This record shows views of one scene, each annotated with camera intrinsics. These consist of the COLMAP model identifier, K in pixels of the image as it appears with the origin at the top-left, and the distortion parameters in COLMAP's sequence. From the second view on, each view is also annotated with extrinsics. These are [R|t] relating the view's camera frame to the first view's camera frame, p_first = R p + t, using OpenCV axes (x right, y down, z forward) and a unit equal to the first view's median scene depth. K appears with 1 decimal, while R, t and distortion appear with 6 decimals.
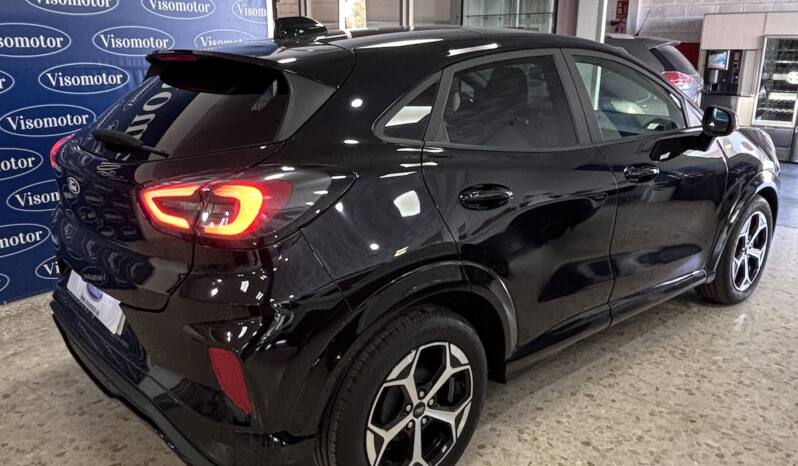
lens RADIAL K [[653.0, 0, 399.0], [0, 653.0, 233.0], [0, 0, 1]] dist [-0.007254, -0.000839]
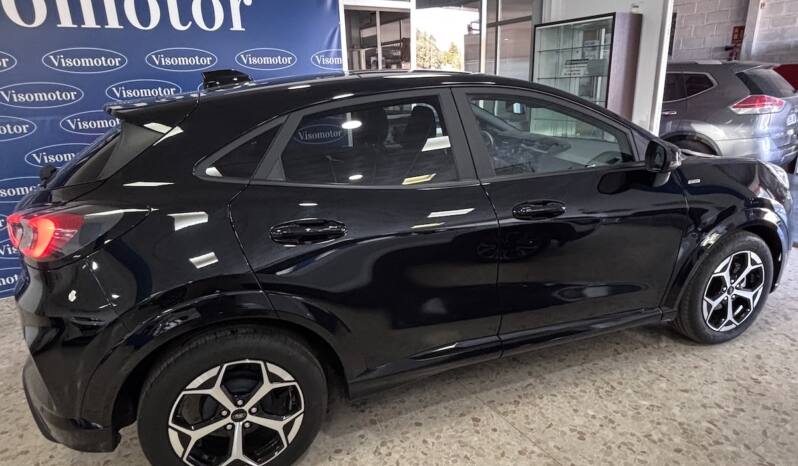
lens RADIAL K [[490.2, 0, 400.7], [0, 490.2, 239.5], [0, 0, 1]] dist [0.001823, 0.001276]
pose [[0.938031, 0.070782, -0.339245, 0.494597], [-0.058428, 0.997208, 0.046507, -0.080467], [0.341590, -0.023803, 0.939548, 0.261488]]
